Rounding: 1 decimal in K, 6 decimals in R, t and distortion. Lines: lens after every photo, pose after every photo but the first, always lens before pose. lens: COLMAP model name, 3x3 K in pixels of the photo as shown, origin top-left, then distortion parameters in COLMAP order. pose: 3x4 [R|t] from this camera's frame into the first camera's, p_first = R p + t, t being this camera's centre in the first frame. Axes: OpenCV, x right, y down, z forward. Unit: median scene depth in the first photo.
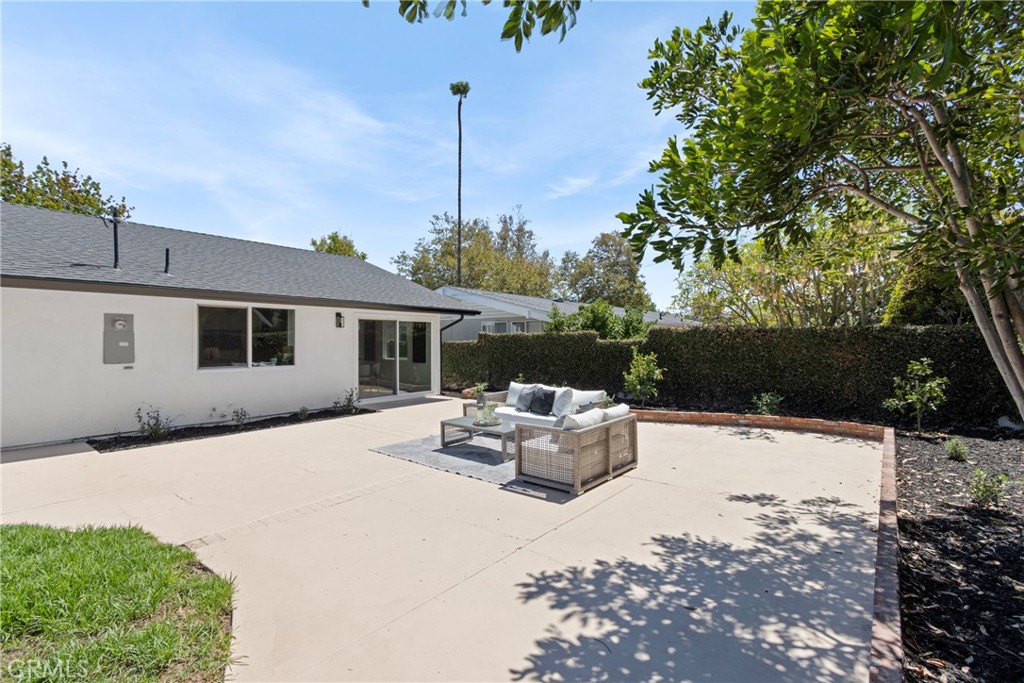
lens RADIAL K [[472.8, 0, 516.9], [0, 472.8, 340.3], [0, 0, 1]] dist [-0.000747, -0.000181]
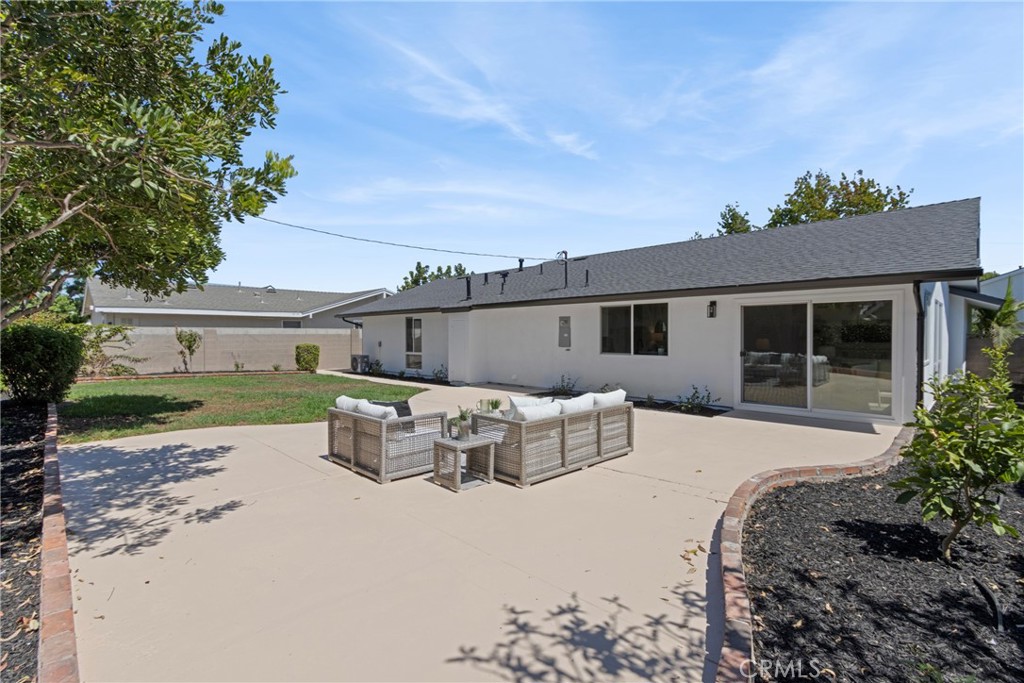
lens RADIAL K [[475.0, 0, 512.0], [0, 475.0, 341.5], [0, 0, 1]] dist [0.001522, 0.000130]
pose [[-0.120582, 0.017050, -0.992557, 0.798327], [0.007217, 0.999841, 0.016298, 0.001866], [0.992677, -0.005198, -0.120686, 1.004389]]
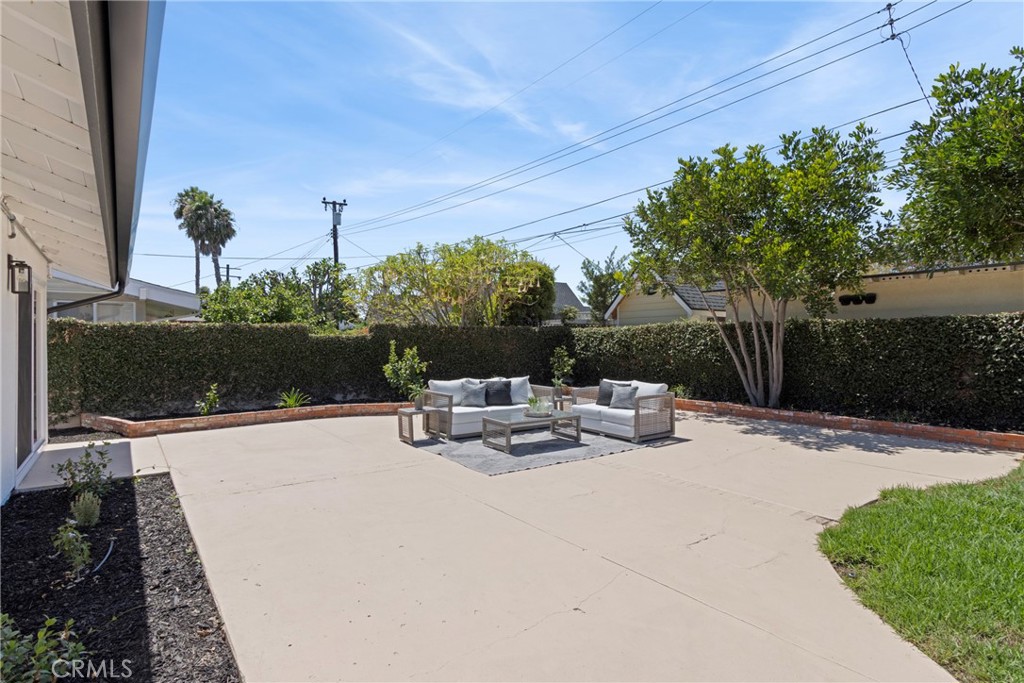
lens RADIAL K [[530.2, 0, 511.7], [0, 530.2, 346.7], [0, 0, 1]] dist [0.006651, 0.001082]
pose [[0.265646, -0.016437, 0.963931, -0.974066], [0.003366, 0.999864, 0.016123, 0.010890], [-0.964065, -0.001038, 0.265665, 0.638423]]
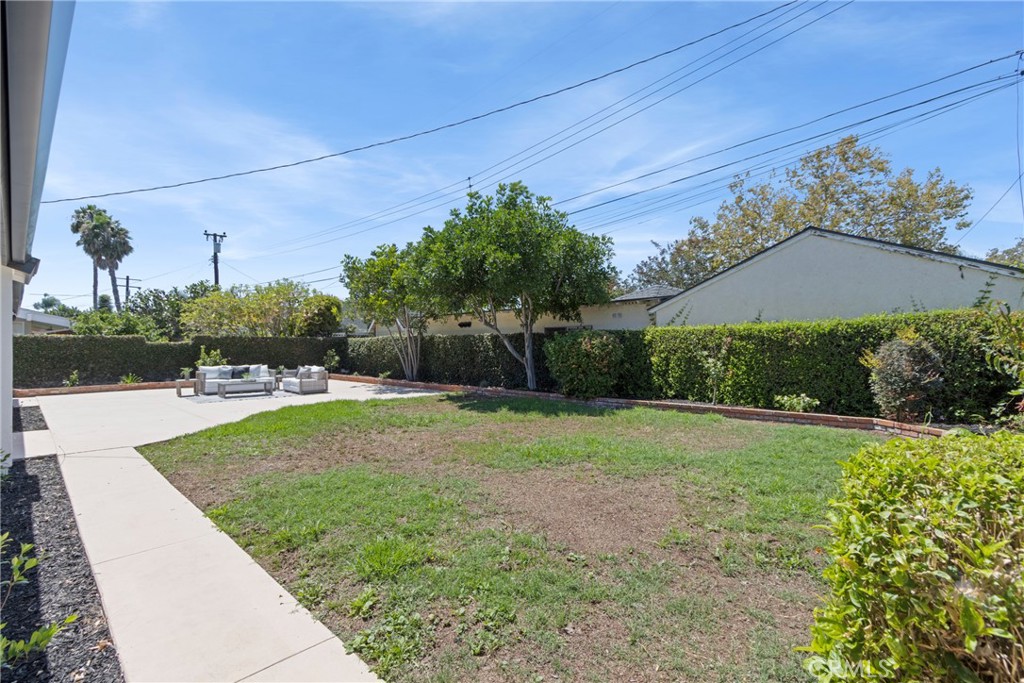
lens RADIAL K [[475.0, 0, 512.0], [0, 475.0, 341.5], [0, 0, 1]] dist [0.001522, 0.000130]
pose [[0.090385, 0.005093, 0.995894, -1.702799], [0.001353, 0.999985, -0.005236, 0.010431], [-0.995906, 0.001821, 0.090377, -0.271014]]
